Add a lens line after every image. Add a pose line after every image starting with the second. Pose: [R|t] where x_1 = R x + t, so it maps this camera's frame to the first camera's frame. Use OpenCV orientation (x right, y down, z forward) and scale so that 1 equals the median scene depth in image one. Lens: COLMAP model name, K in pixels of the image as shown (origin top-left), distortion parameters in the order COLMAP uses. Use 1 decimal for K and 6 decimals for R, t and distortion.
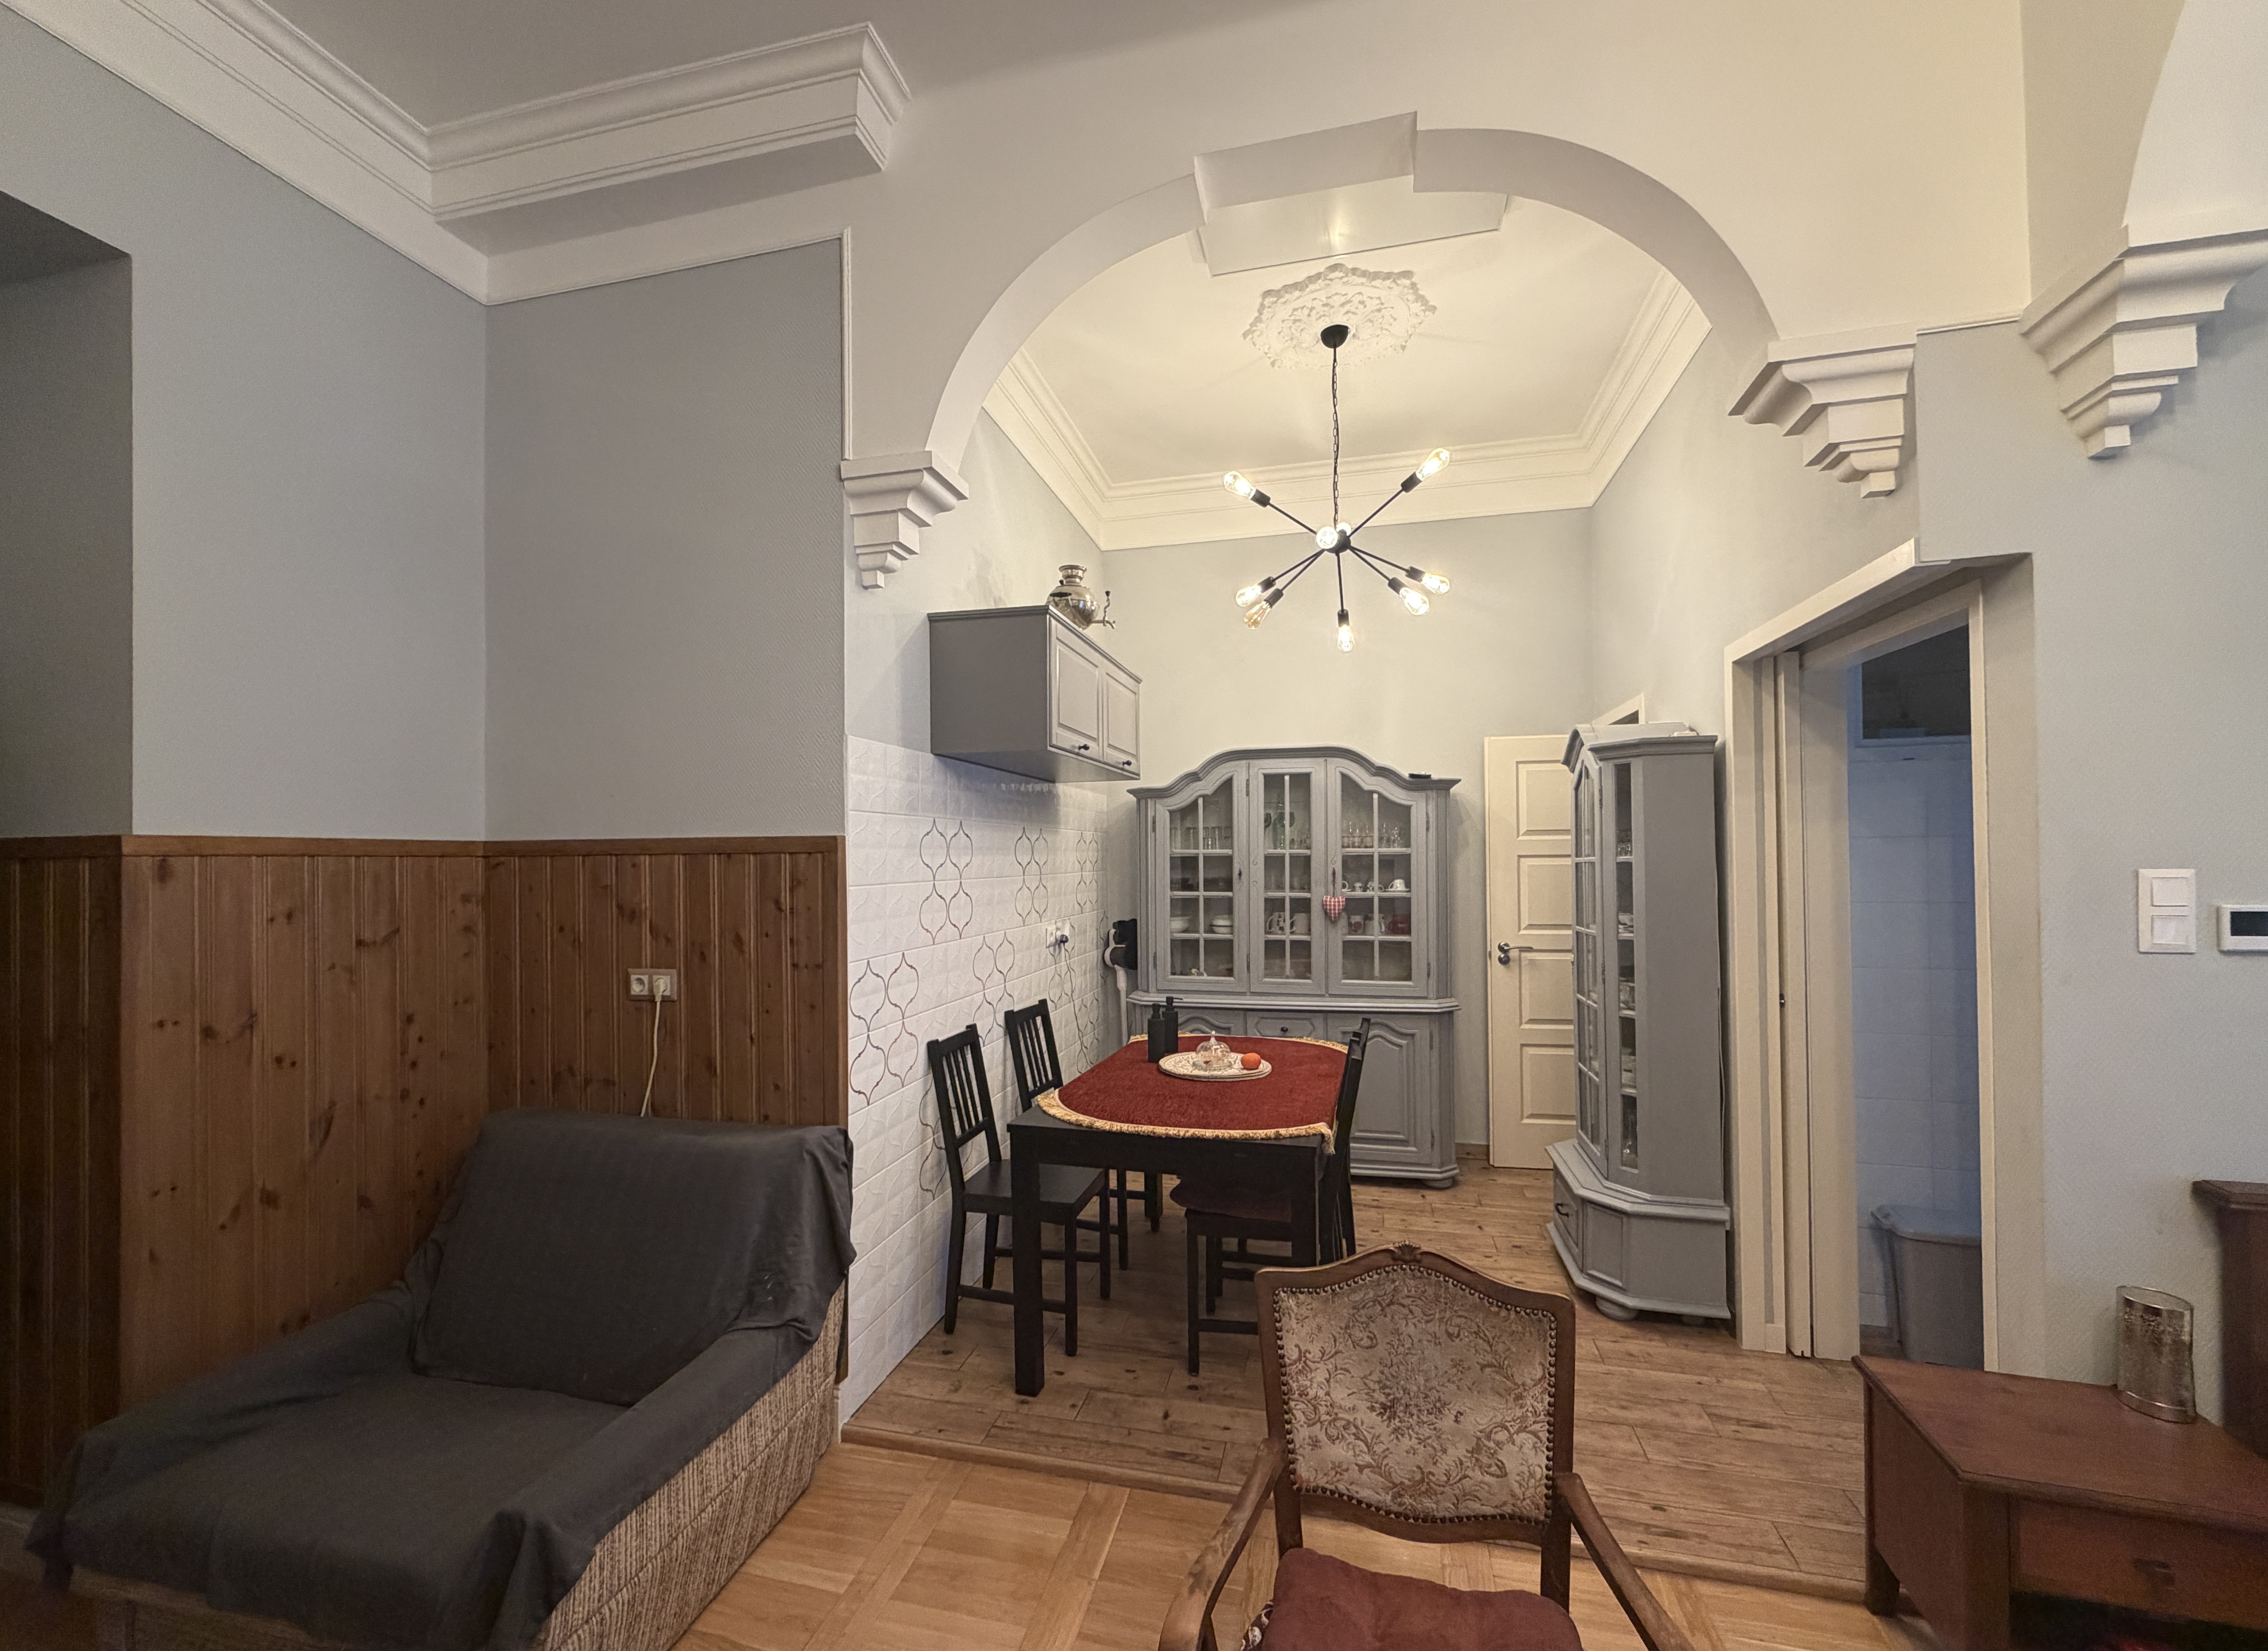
lens RADIAL K [[930.4, 0, 1140.3], [0, 930.4, 847.1], [0, 0, 1]] dist [0.000486, -0.000248]
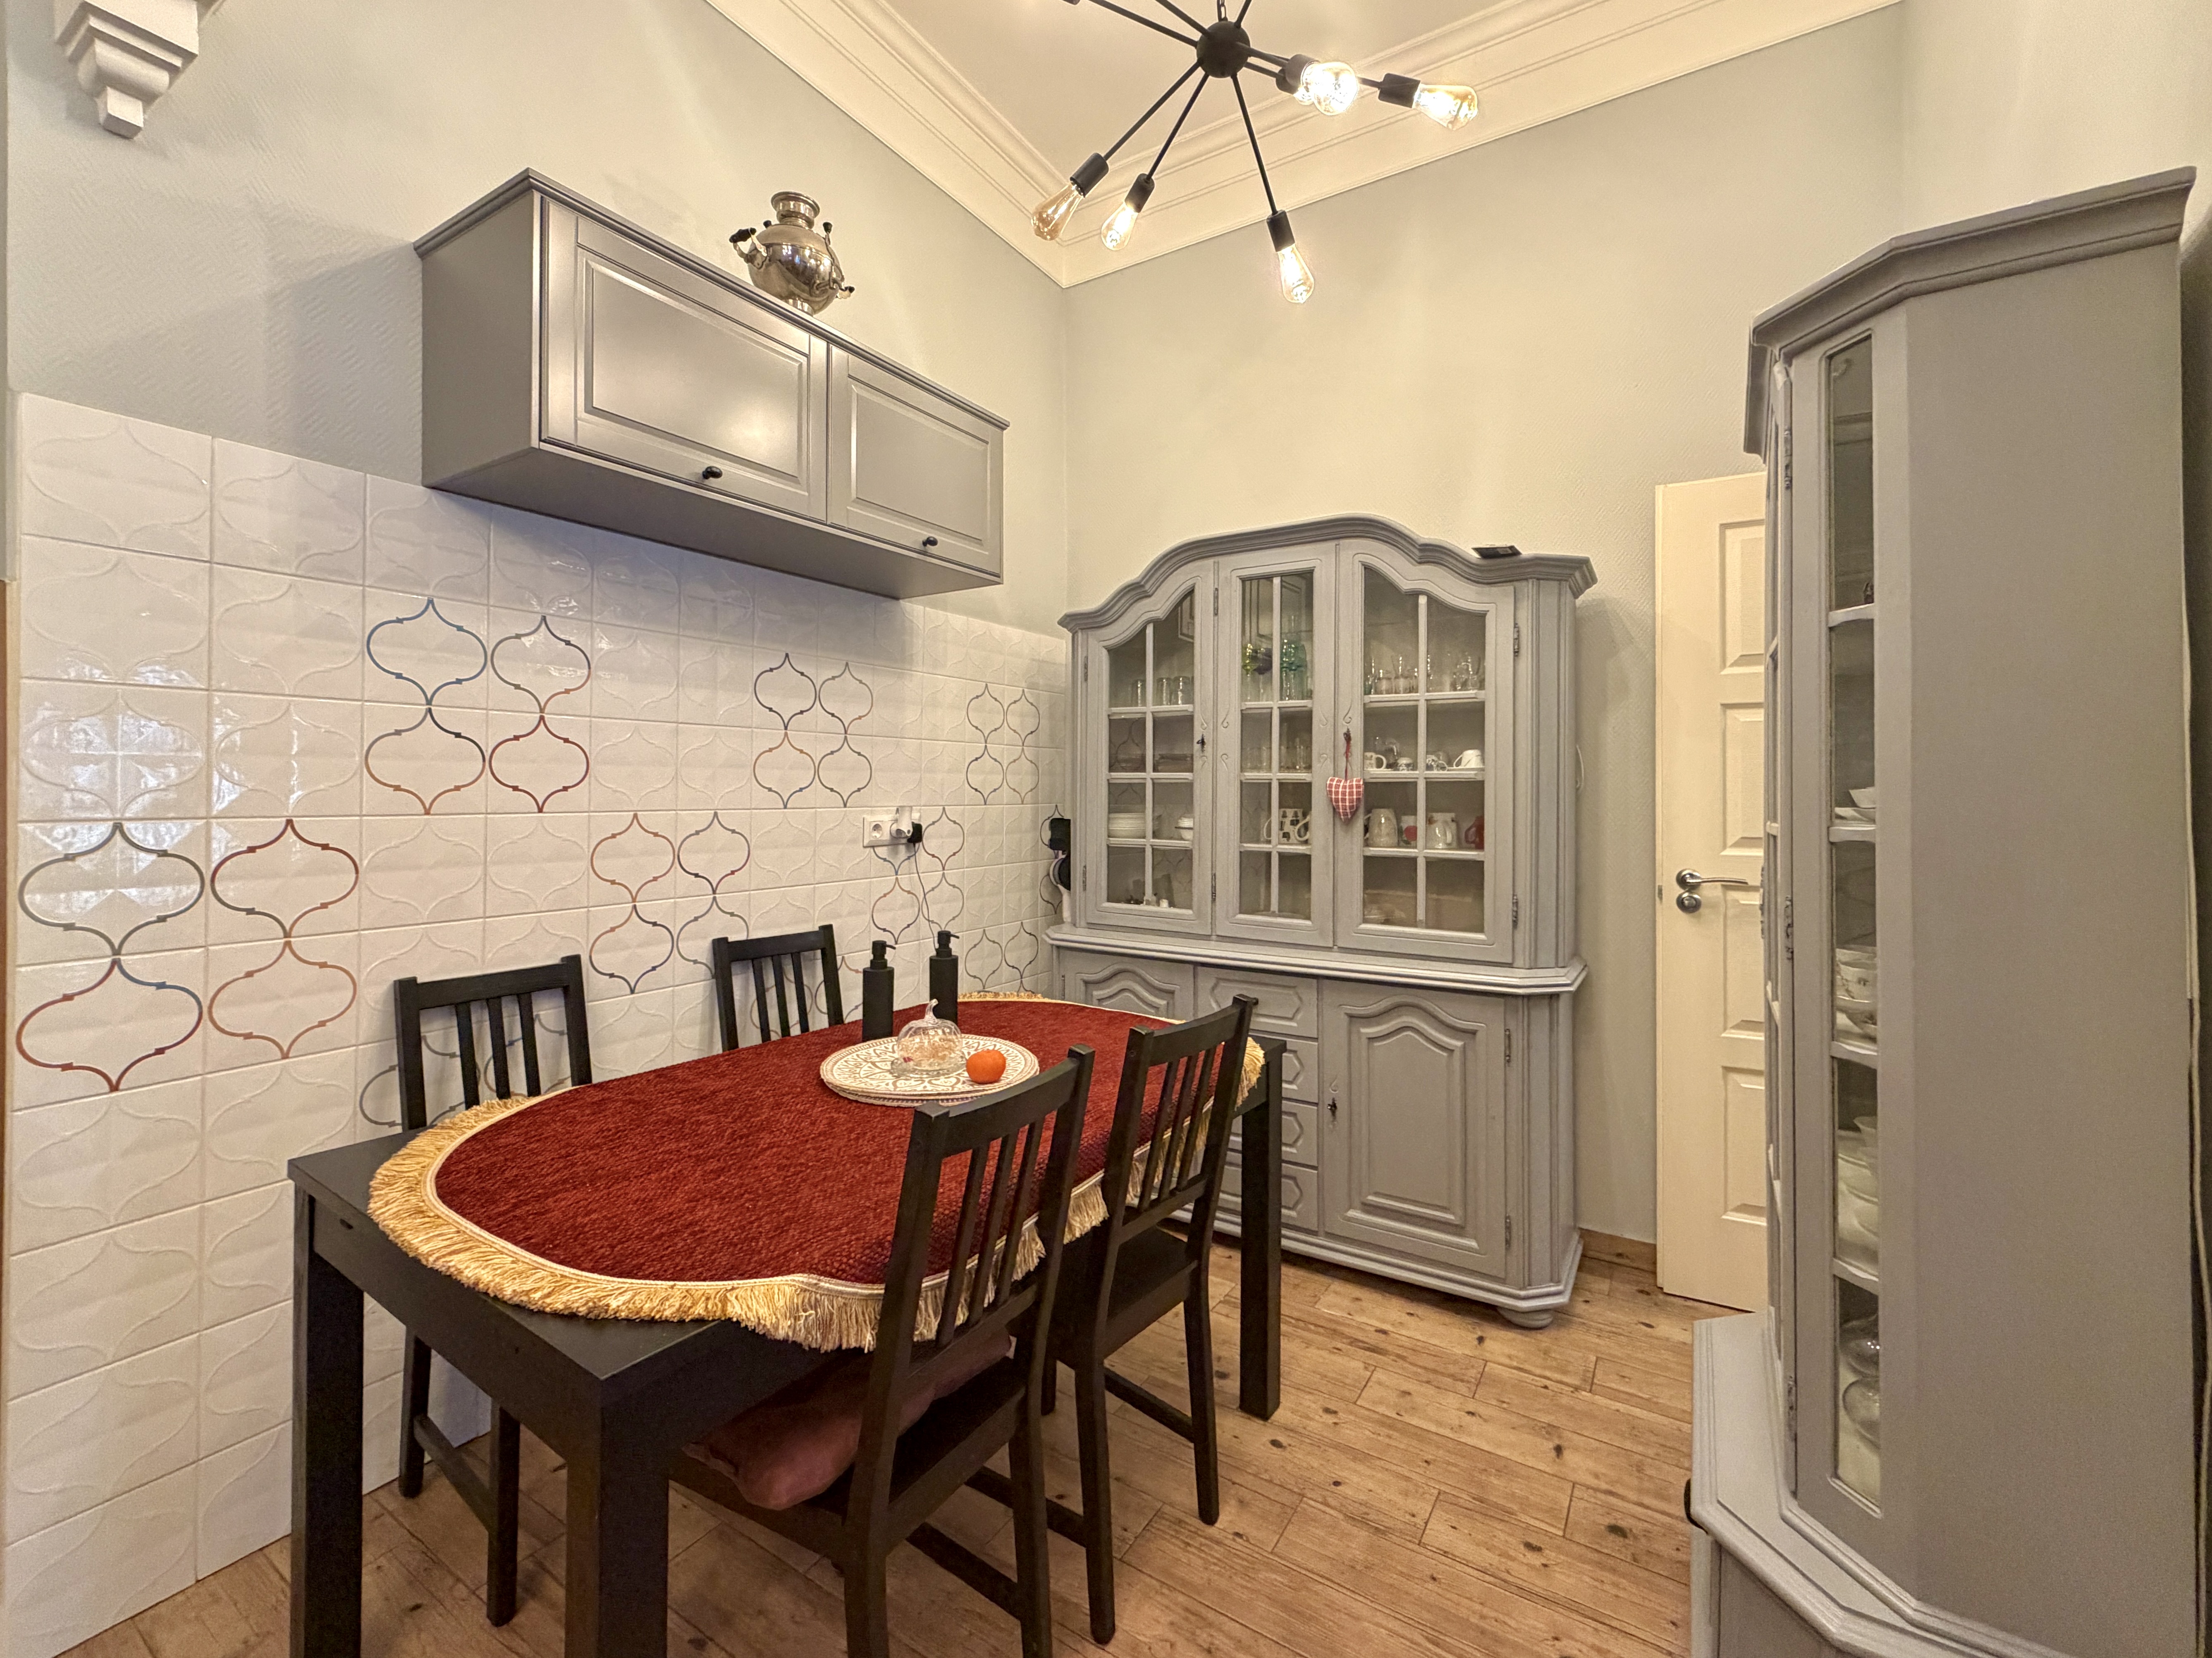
lens RADIAL K [[941.7, 0, 1116.7], [0, 941.7, 784.6], [0, 0, 1]] dist [0.002117, -0.000168]
pose [[0.947132, 0.008383, -0.320734, 0.262081], [-0.007346, 0.999963, 0.004444, 0.055450], [0.320760, -0.001853, 0.947159, 0.402839]]
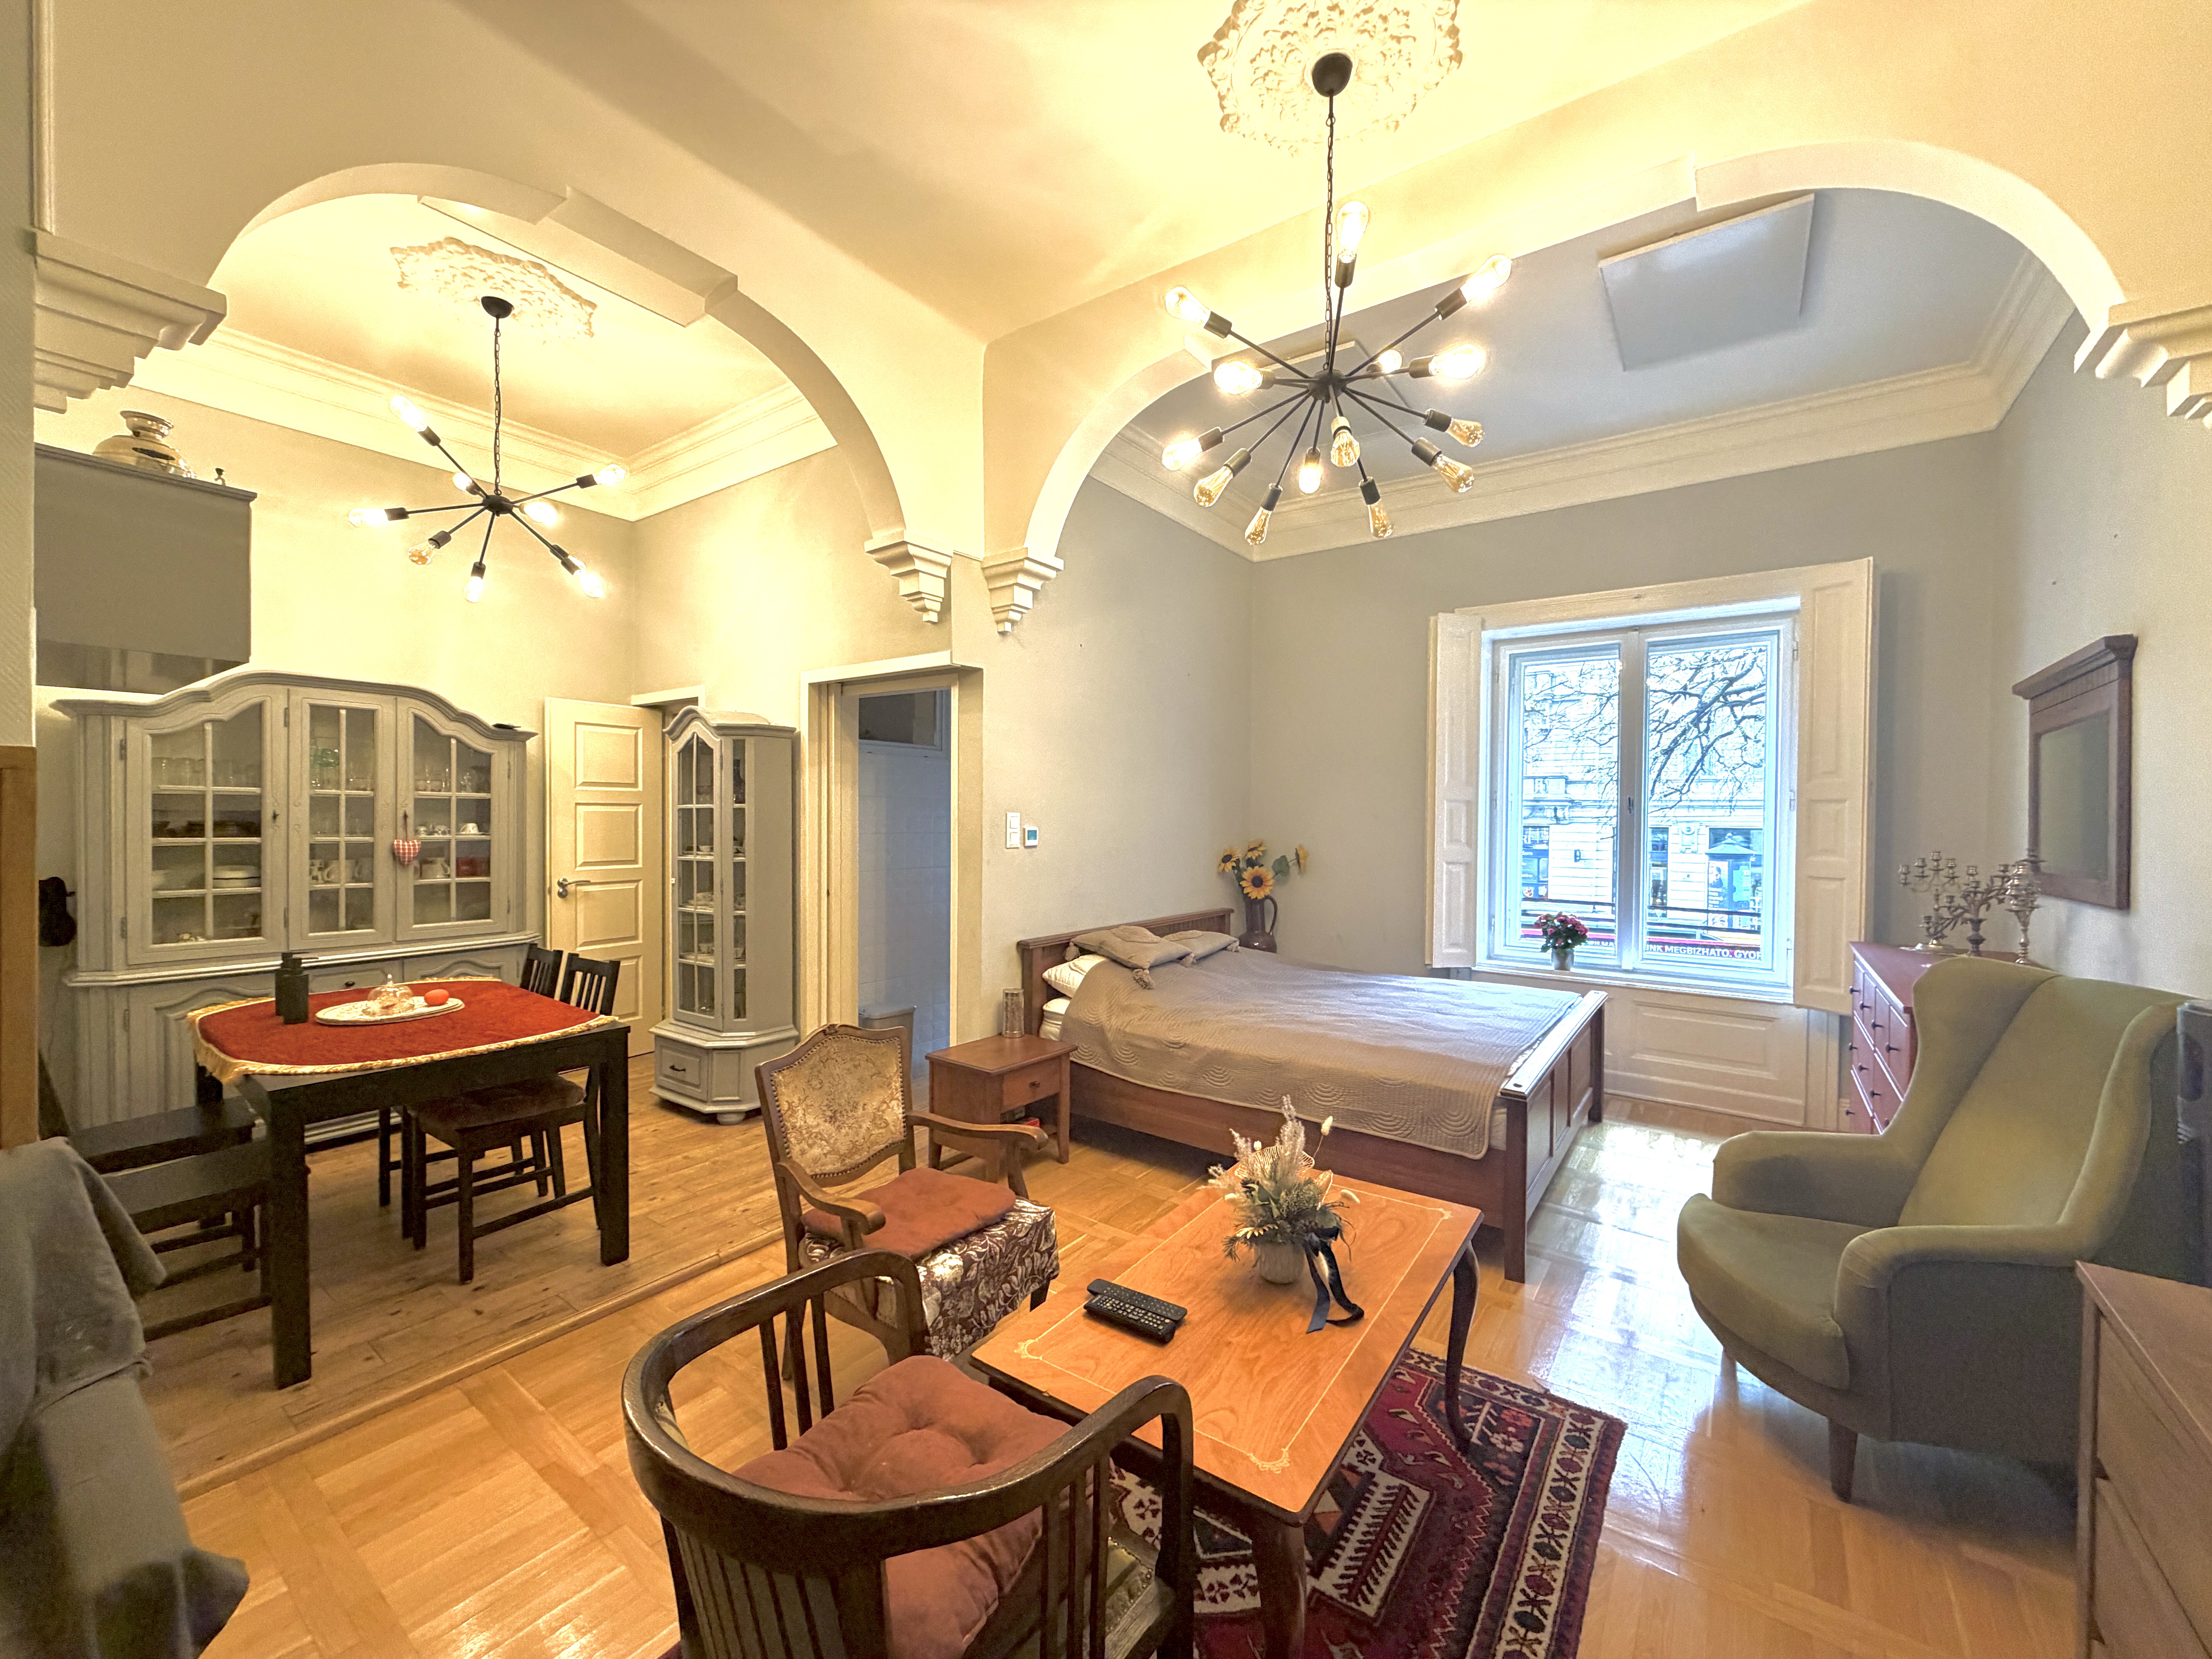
lens RADIAL K [[876.9, 0, 1100.2], [0, 876.9, 826.9], [0, 0, 1]] dist [0.001663, 0.000238]
pose [[0.371781, 0.000181, 0.928321, -0.377514], [-0.021878, 0.999724, 0.008567, 0.014787], [-0.928063, -0.023495, 0.371682, -0.017270]]
